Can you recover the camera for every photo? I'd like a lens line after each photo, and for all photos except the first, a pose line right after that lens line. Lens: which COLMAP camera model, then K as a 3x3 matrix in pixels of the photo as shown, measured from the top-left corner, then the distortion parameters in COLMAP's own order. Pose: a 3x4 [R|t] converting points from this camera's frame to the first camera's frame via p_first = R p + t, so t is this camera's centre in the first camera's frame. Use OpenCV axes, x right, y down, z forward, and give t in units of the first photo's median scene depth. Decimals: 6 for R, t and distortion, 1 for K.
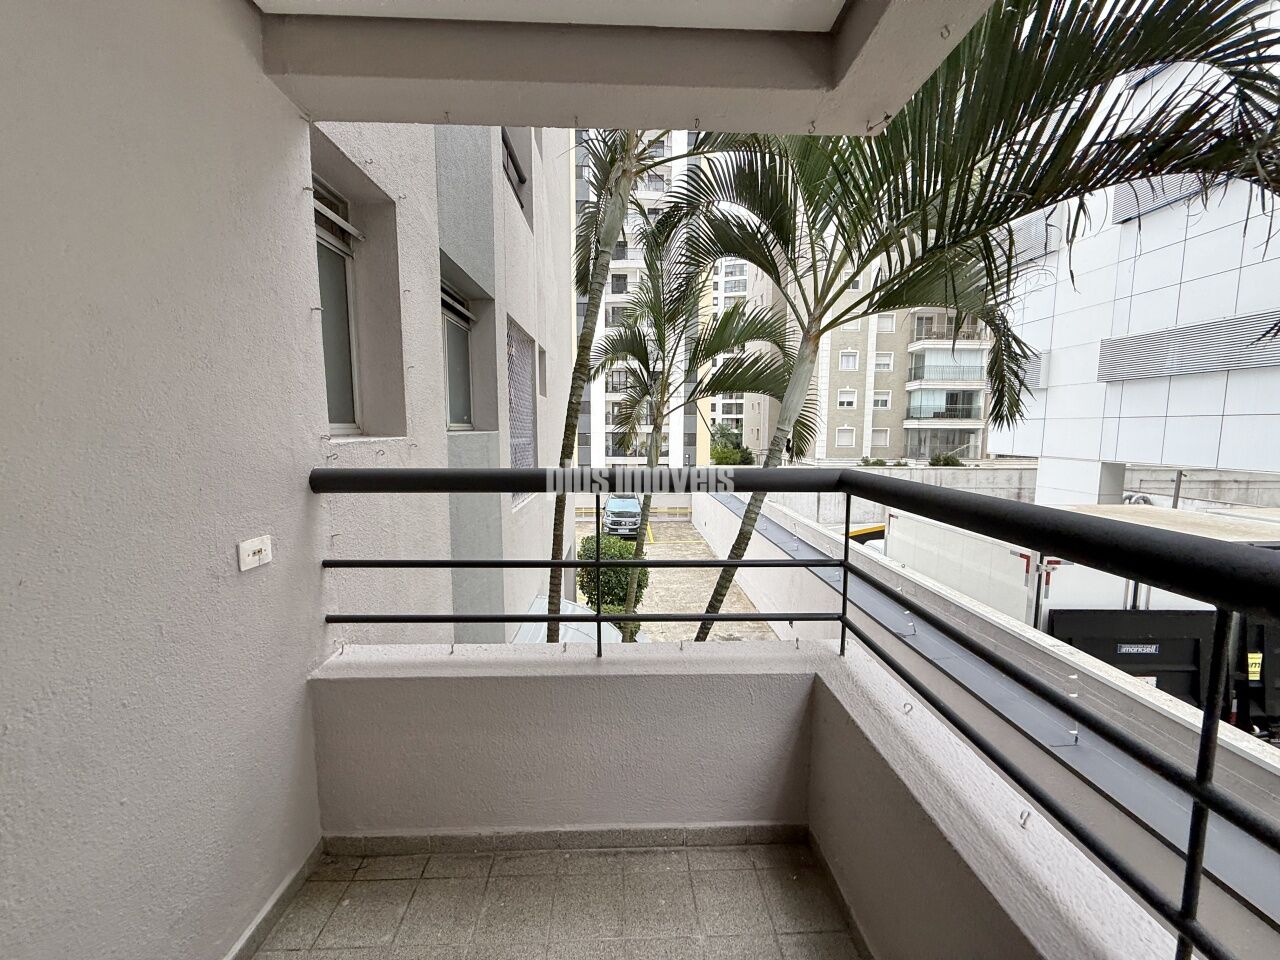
lens RADIAL K [[506.8, 0, 638.0], [0, 506.8, 481.4], [0, 0, 1]] dist [-0.001227, -0.000277]
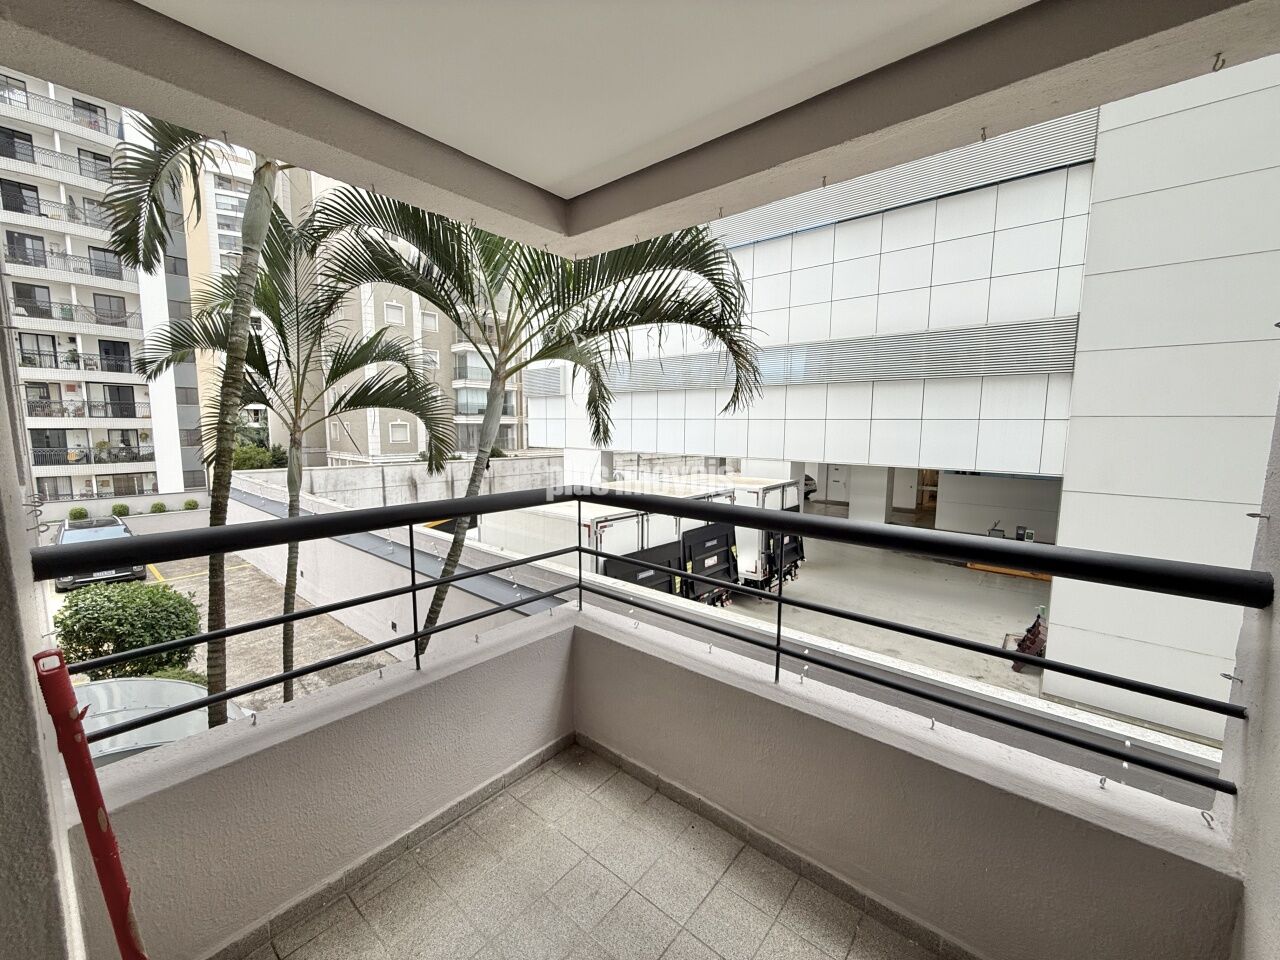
lens RADIAL K [[506.8, 0, 638.0], [0, 506.8, 481.4], [0, 0, 1]] dist [-0.001227, -0.000277]
pose [[0.668569, -0.081422, 0.739180, -0.325847], [0.072040, 0.996404, 0.044598, -0.051610], [-0.740153, 0.023434, 0.672030, -0.076780]]
